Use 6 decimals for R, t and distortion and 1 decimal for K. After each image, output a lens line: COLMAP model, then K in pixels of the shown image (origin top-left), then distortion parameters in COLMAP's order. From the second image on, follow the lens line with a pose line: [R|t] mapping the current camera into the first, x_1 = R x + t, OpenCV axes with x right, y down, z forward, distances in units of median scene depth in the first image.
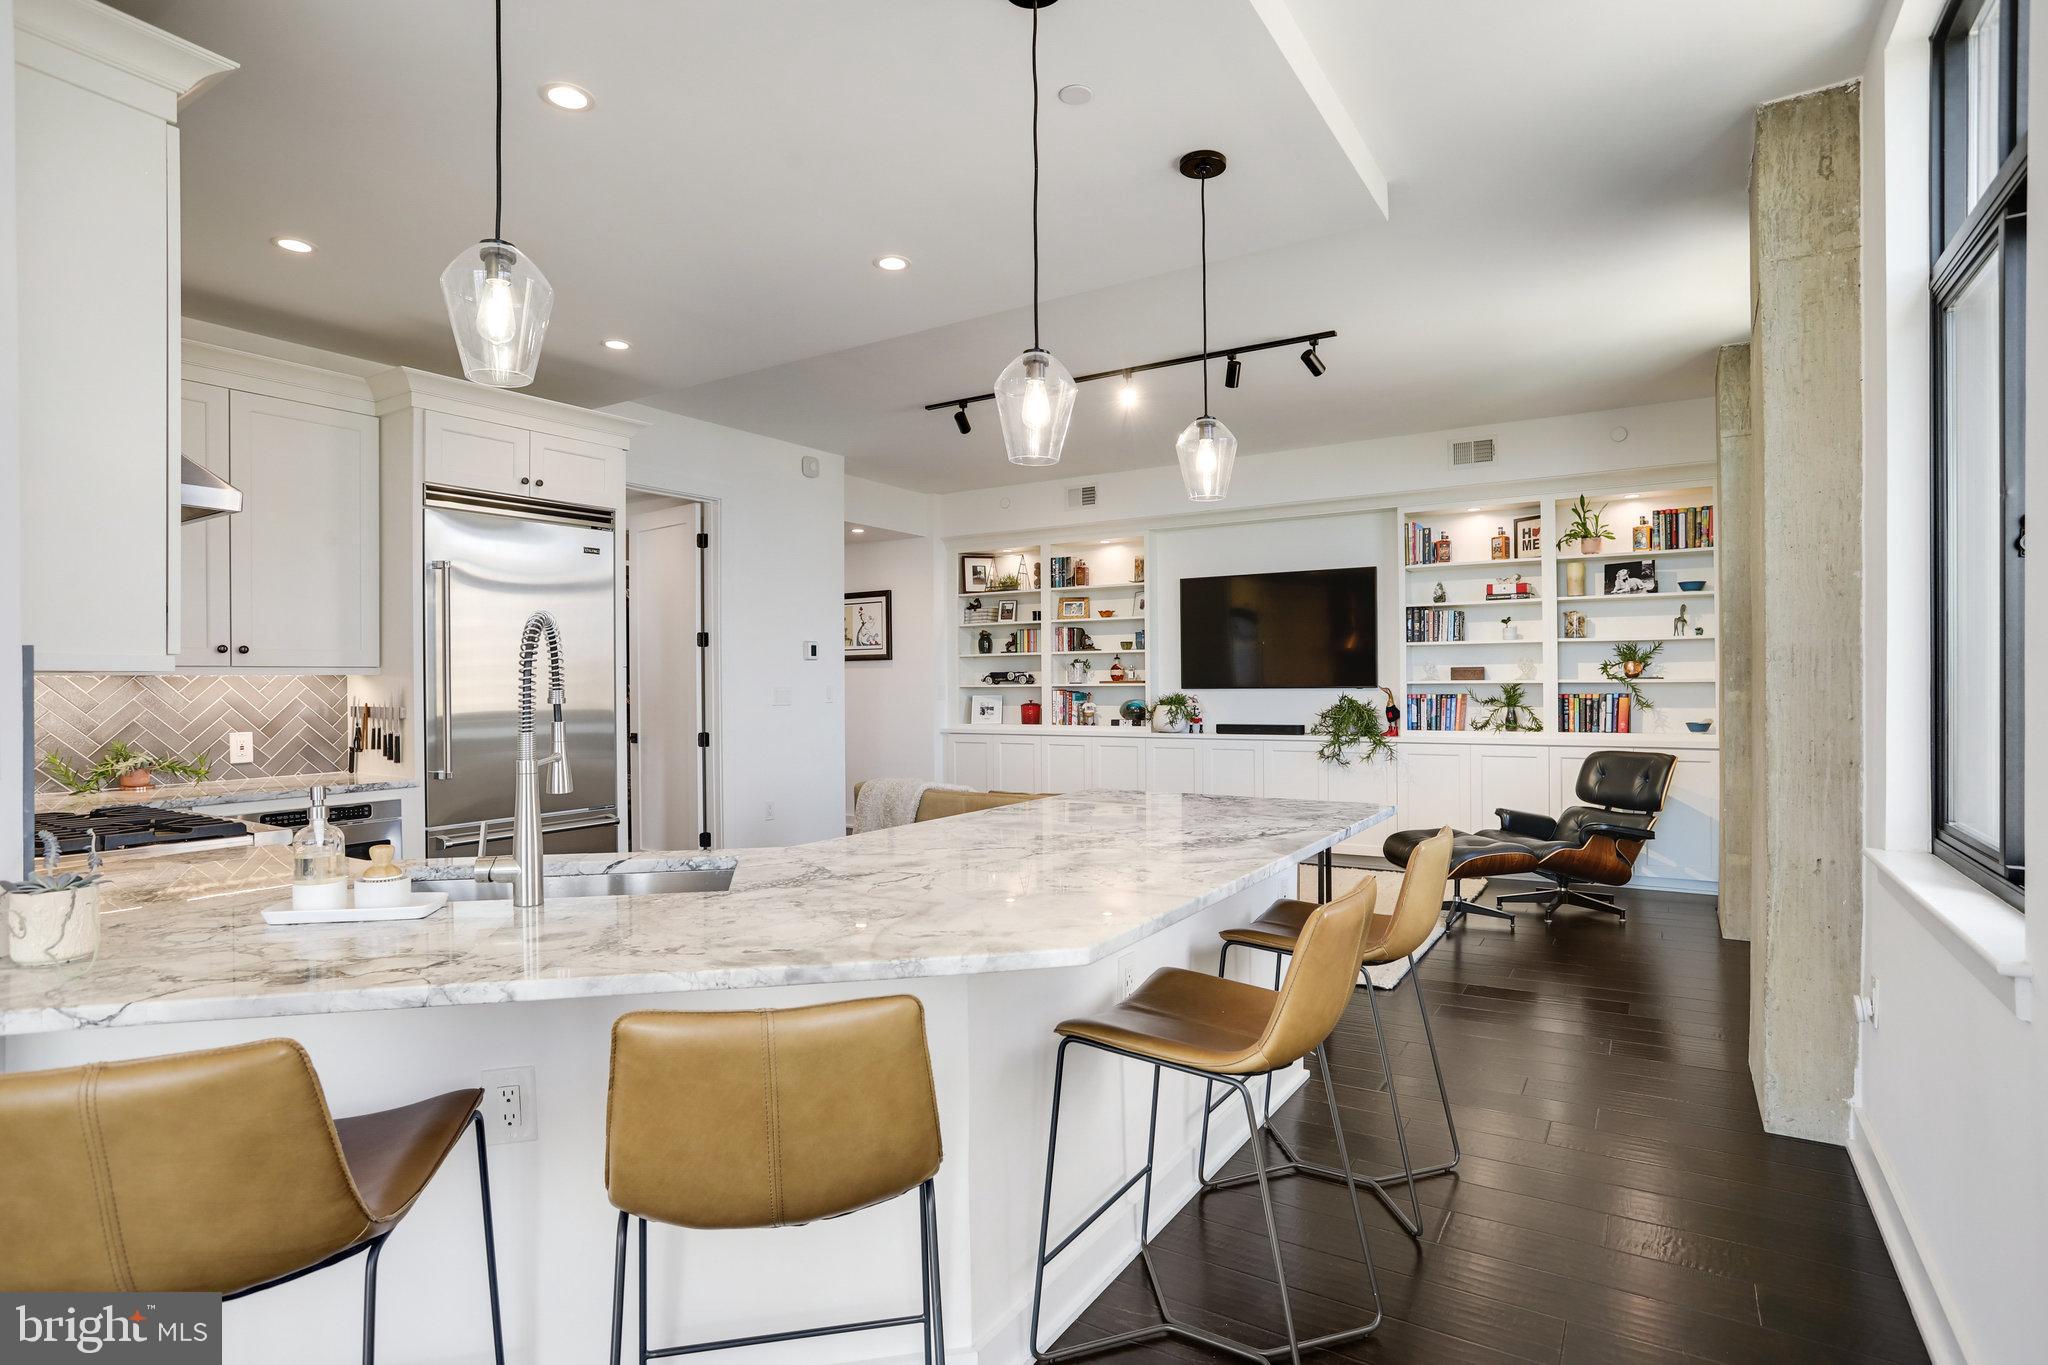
lens RADIAL K [[1026.5, 0, 1045.7], [0, 1026.5, 687.1], [0, 0, 1]] dist [-0.084730, 0.063738]
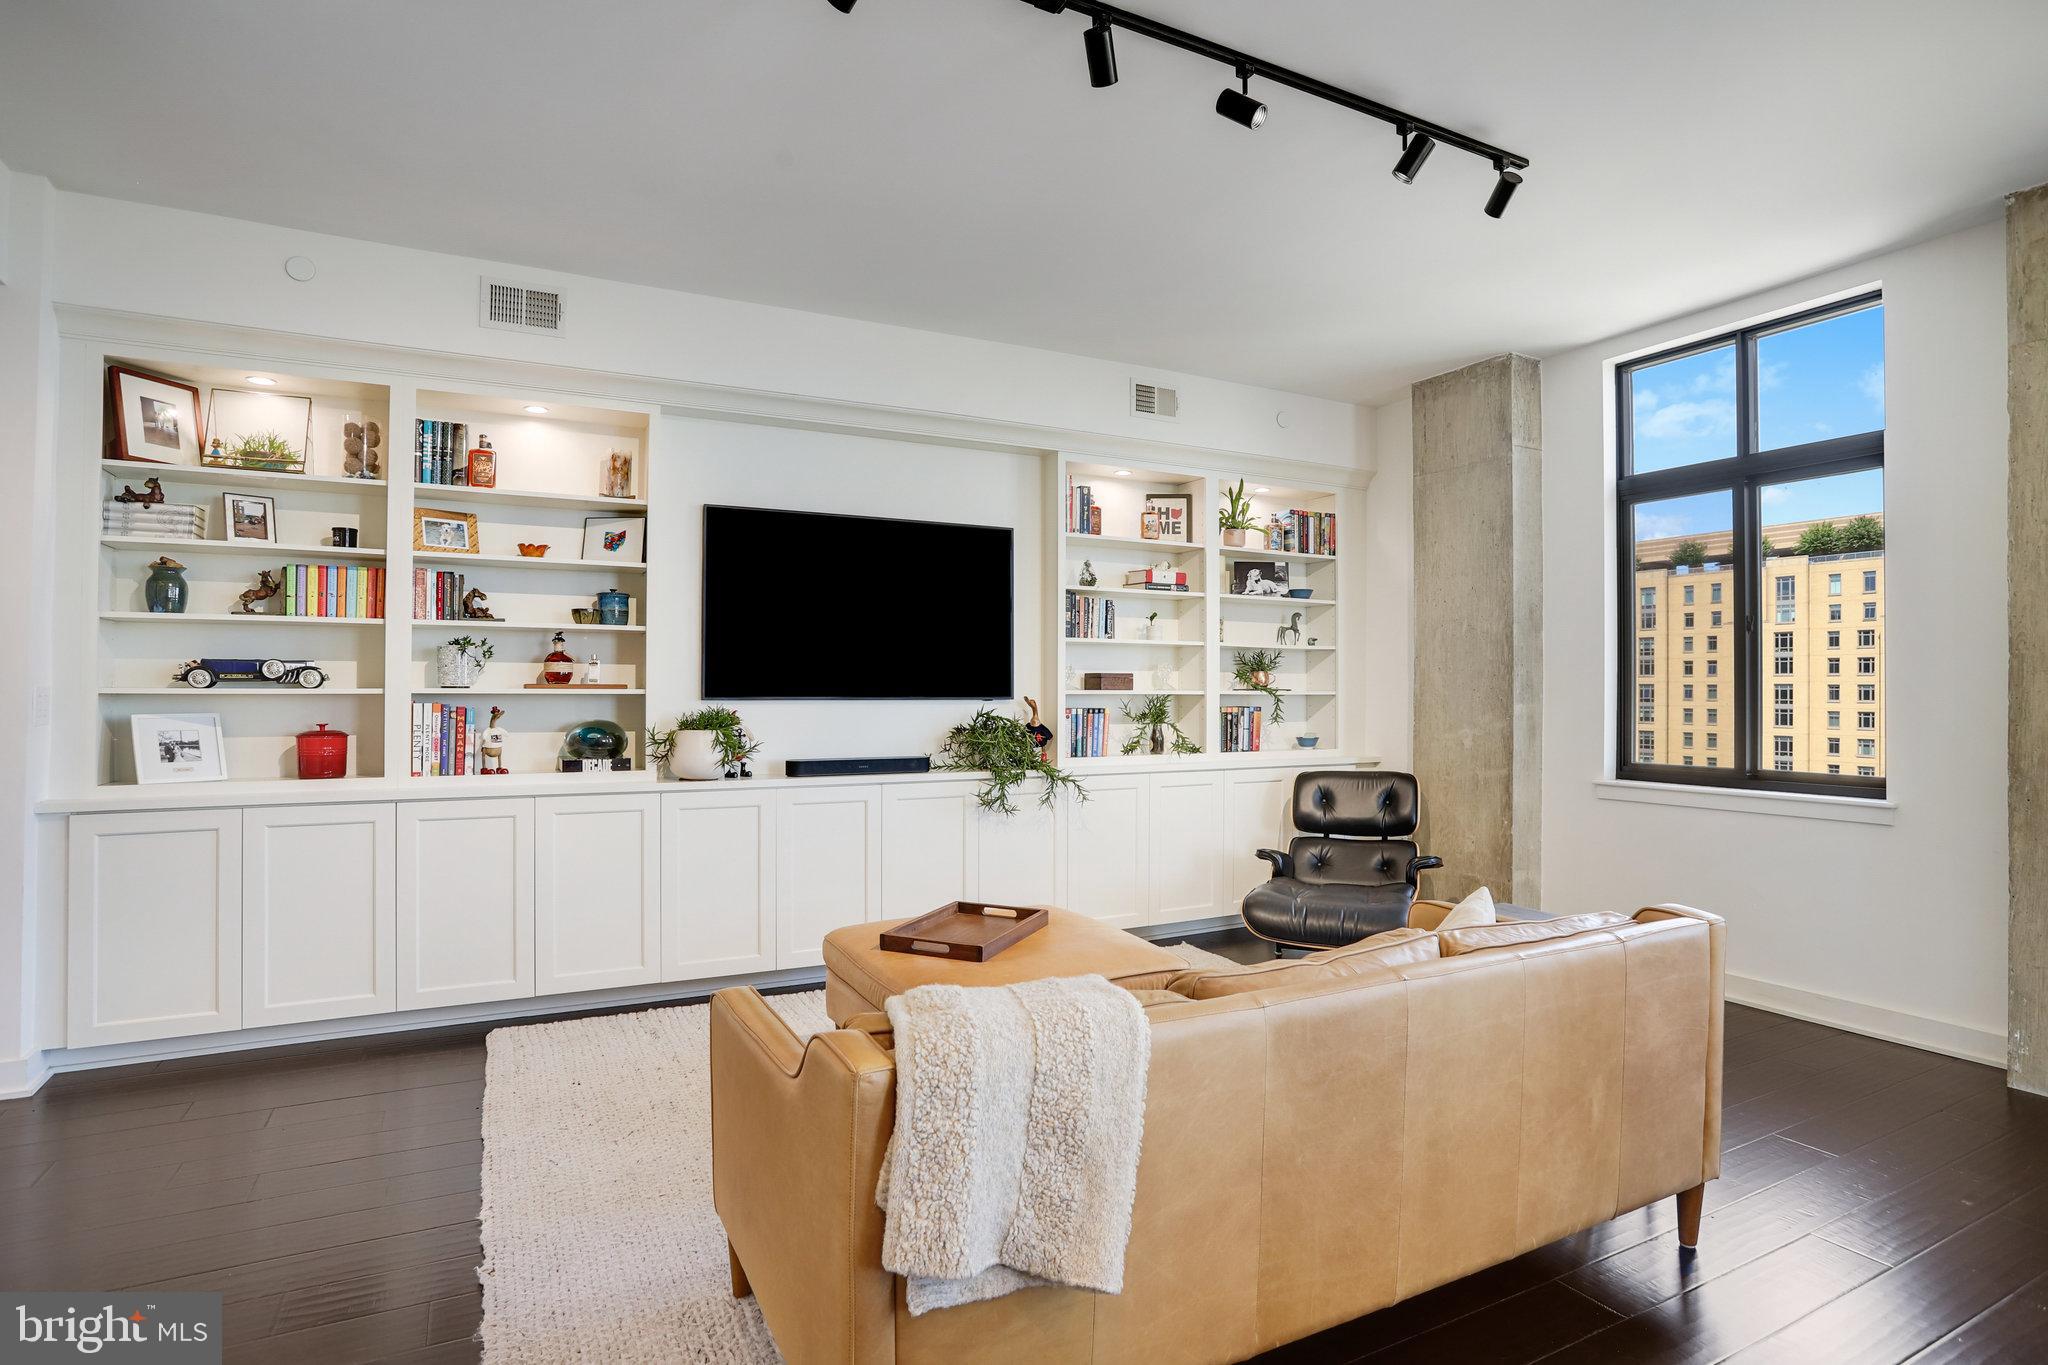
lens RADIAL K [[1026.9, 0, 1007.3], [0, 1026.9, 683.7], [0, 0, 1]] dist [-0.052867, 0.029715]
pose [[0.525376, 0.016110, 0.850718, -0.252935], [-0.004218, 0.999858, -0.016329, 0.001220], [-0.850860, 0.004991, 0.525369, 0.557857]]
